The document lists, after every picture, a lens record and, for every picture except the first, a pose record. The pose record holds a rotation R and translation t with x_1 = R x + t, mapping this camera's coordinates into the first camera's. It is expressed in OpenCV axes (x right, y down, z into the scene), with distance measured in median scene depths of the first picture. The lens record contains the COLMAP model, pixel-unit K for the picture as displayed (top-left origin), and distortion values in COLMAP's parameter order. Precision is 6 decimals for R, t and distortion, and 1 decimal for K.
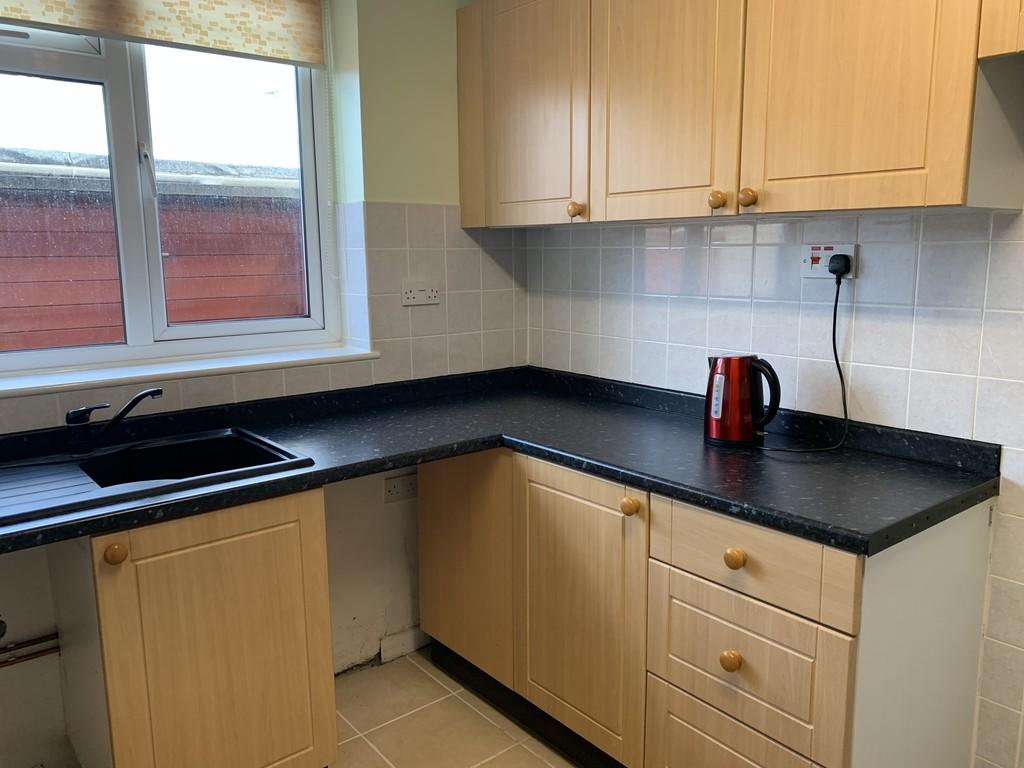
lens RADIAL K [[756.0, 0, 512.0], [0, 756.0, 384.0], [0, 0, 1]] dist [-0.000441, -0.008525]
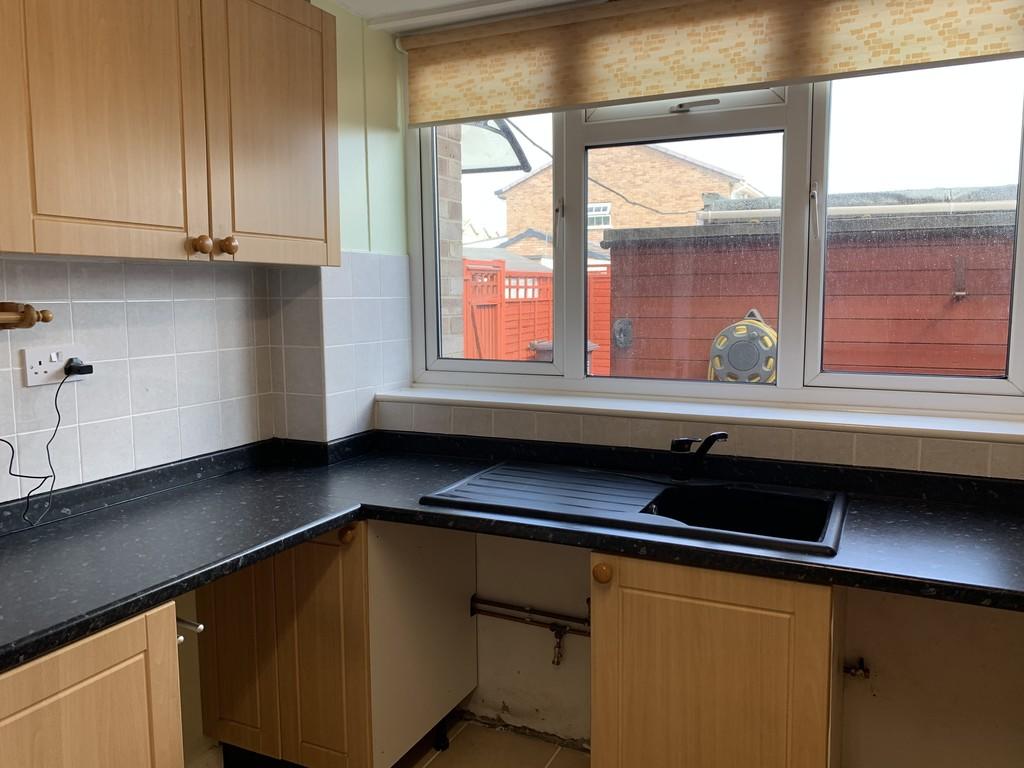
lens RADIAL K [[795.3, 0, 512.2], [0, 795.3, 363.8], [0, 0, 1]] dist [0.002019, 0.004738]
pose [[0.419522, 0.083862, -0.903863, 0.300904], [-0.155507, 0.987643, 0.019458, -0.051589], [0.894326, 0.132394, 0.427380, 0.258747]]
